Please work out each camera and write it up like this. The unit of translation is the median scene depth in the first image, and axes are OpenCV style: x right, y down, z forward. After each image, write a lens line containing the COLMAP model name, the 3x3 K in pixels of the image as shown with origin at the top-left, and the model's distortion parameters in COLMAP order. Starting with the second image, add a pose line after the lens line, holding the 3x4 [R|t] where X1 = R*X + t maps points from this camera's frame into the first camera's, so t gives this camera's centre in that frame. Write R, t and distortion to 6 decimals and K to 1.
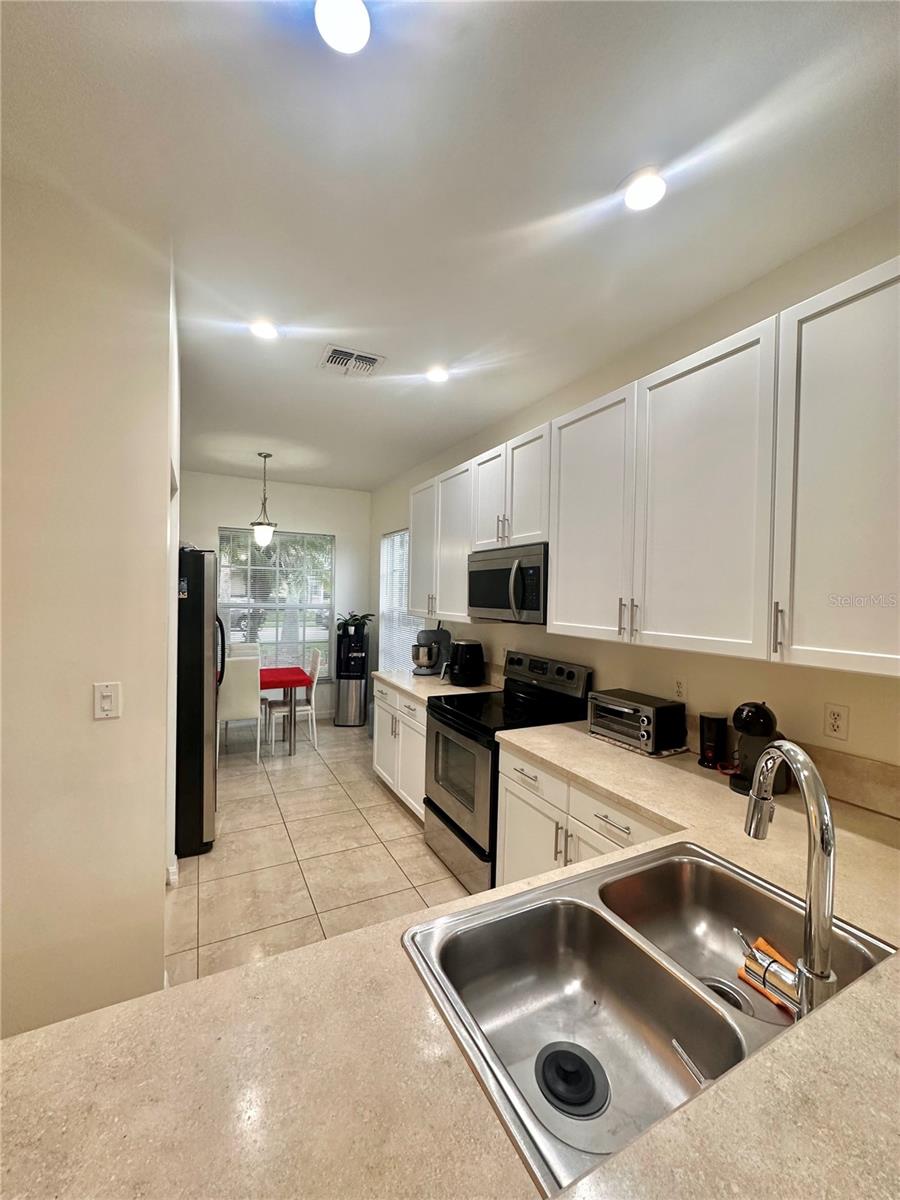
lens RADIAL K [[490.2, 0, 443.0], [0, 490.2, 598.5], [0, 0, 1]] dist [-0.001316, -0.000039]
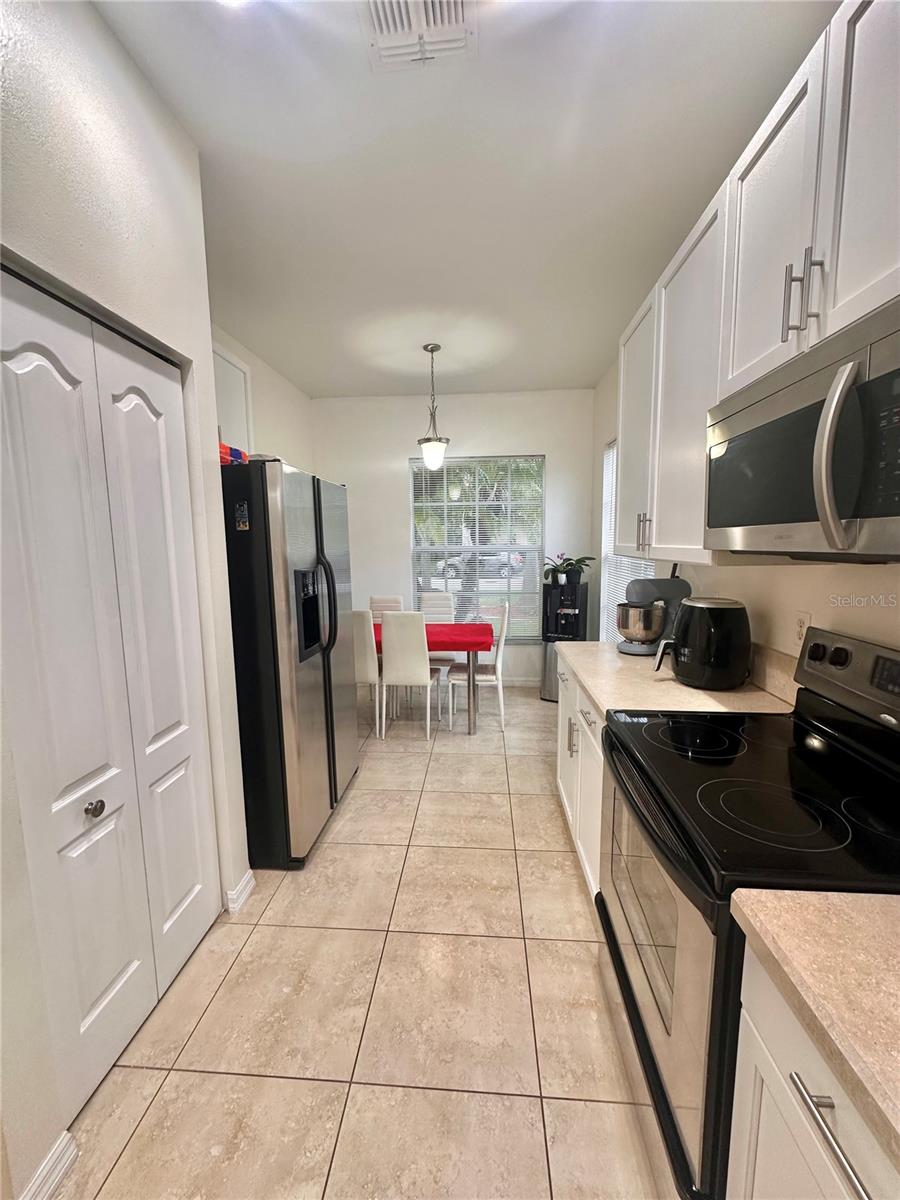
lens RADIAL K [[478.2, 0, 450.0], [0, 478.2, 600.0], [0, 0, 1]] dist [-0.001792, 0.000616]
pose [[0.858424, 0.031180, -0.511991, 0.069531], [0.024463, 0.994526, 0.101582, 0.028772], [0.512356, -0.099725, 0.852963, 0.440891]]
